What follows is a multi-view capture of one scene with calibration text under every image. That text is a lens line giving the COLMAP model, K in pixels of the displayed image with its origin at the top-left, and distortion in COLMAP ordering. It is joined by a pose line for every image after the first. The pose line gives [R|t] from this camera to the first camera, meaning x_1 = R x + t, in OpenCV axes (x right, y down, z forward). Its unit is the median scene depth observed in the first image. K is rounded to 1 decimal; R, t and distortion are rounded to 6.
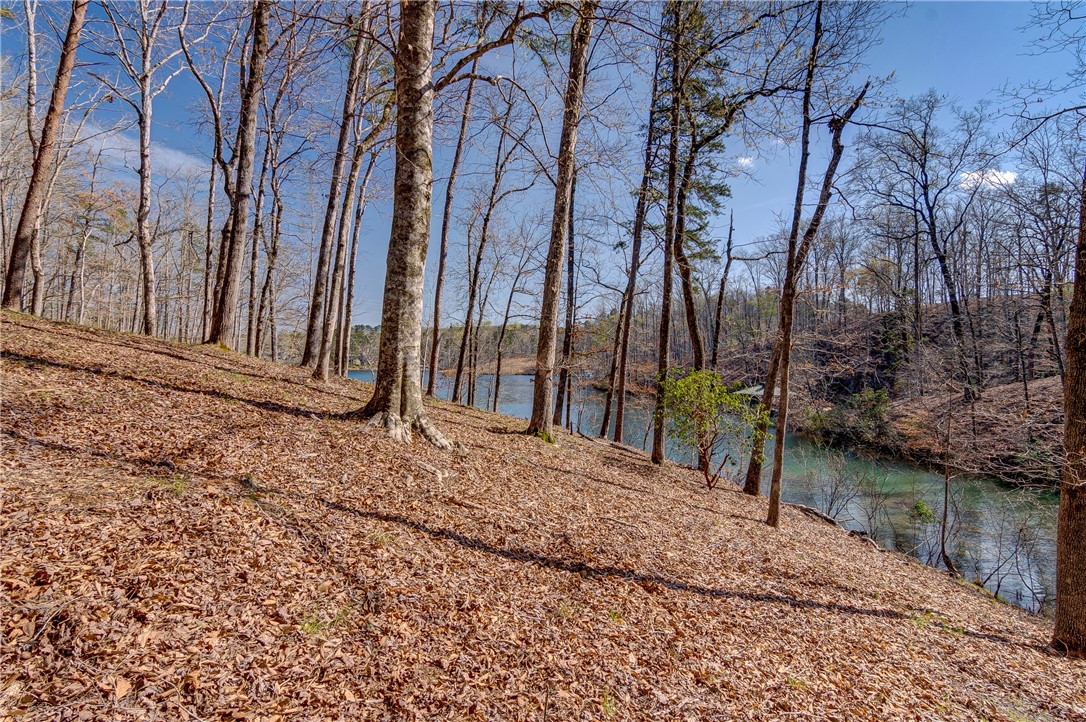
lens RADIAL K [[580.3, 0, 543.0], [0, 580.3, 361.0], [0, 0, 1]] dist [0.000402, 0.000156]
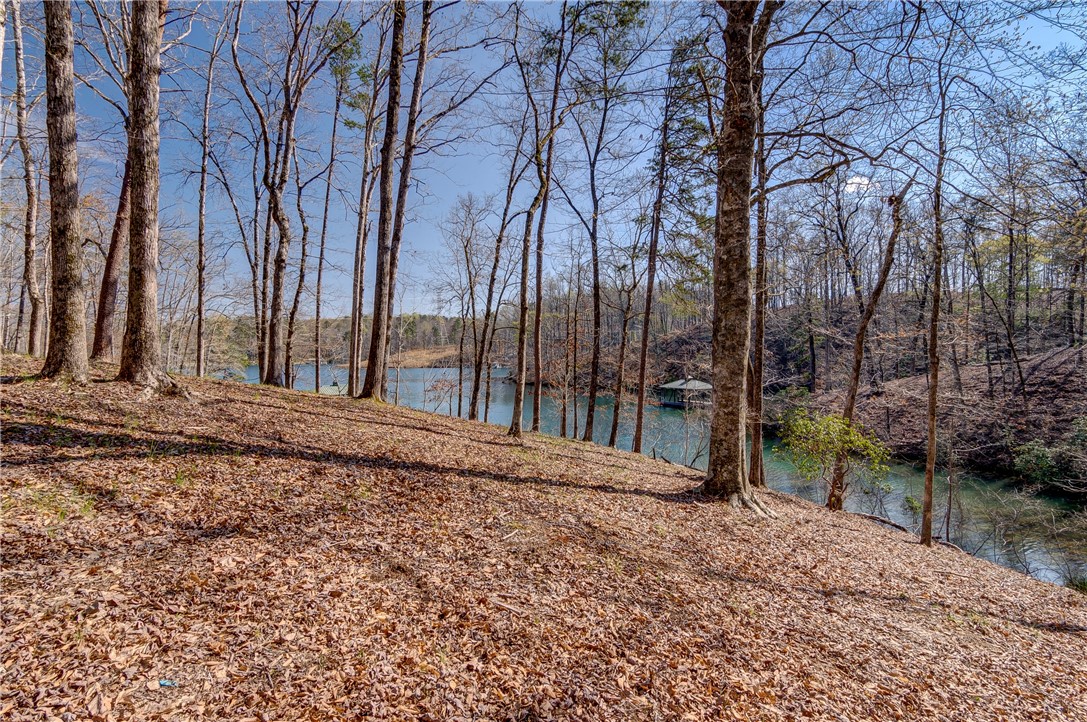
lens RADIAL K [[580.8, 0, 543.5], [0, 580.8, 361.0], [0, 0, 1]] dist [0.000402, 0.000156]
pose [[0.979106, -0.018126, 0.202541, -0.247981], [0.013196, 0.999584, 0.025664, -0.060452], [-0.202921, -0.022455, 0.978938, -0.024574]]
